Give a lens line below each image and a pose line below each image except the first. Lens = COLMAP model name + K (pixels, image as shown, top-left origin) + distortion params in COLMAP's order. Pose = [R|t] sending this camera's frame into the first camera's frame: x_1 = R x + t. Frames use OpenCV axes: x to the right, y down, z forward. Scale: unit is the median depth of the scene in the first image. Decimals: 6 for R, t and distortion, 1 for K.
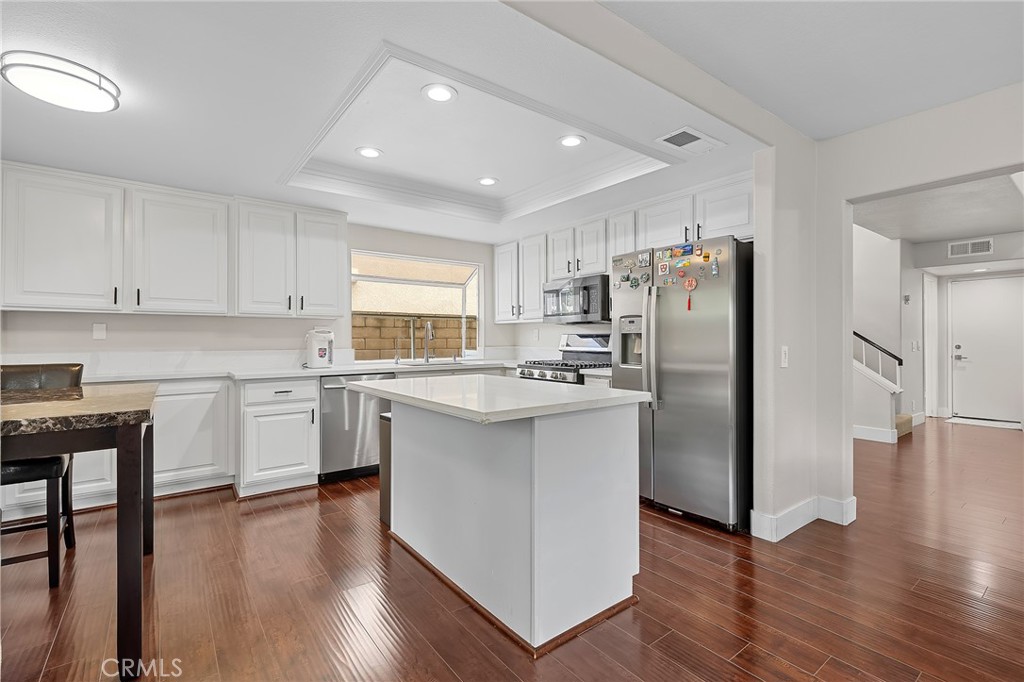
lens RADIAL K [[461.1, 0, 503.3], [0, 461.1, 341.5], [0, 0, 1]] dist [-0.003734, -0.000078]
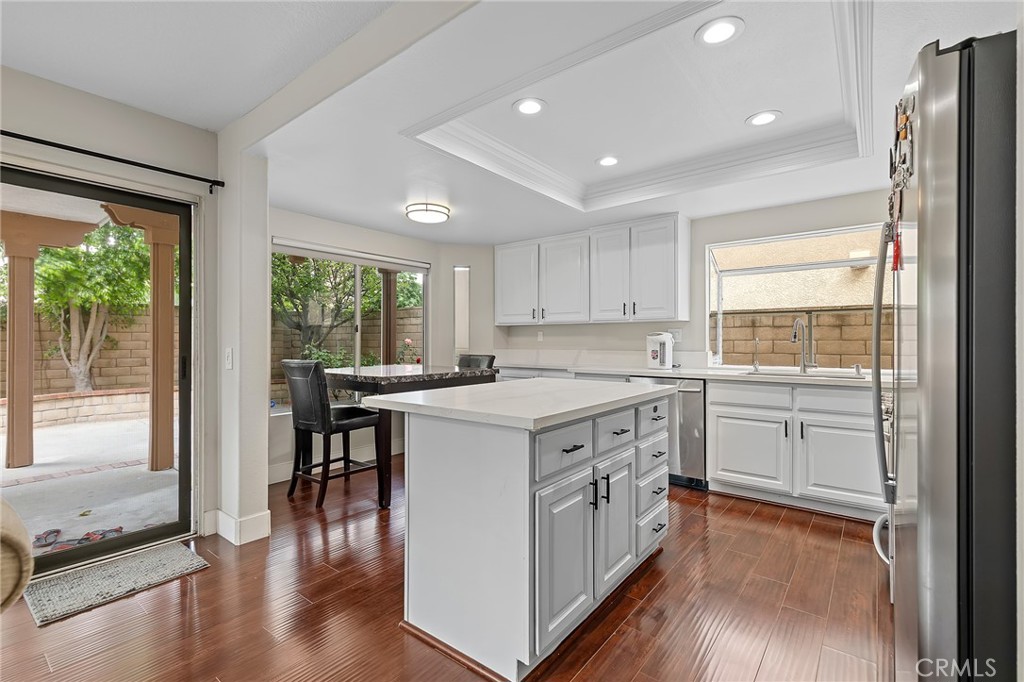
lens RADIAL K [[461.1, 0, 501.2], [0, 461.1, 339.5], [0, 0, 1]] dist [-0.003734, -0.000078]
pose [[0.240279, -0.003786, -0.970696, 0.522822], [-0.004281, 0.999979, -0.004960, -0.002946], [0.970694, 0.005347, 0.240258, 0.413765]]
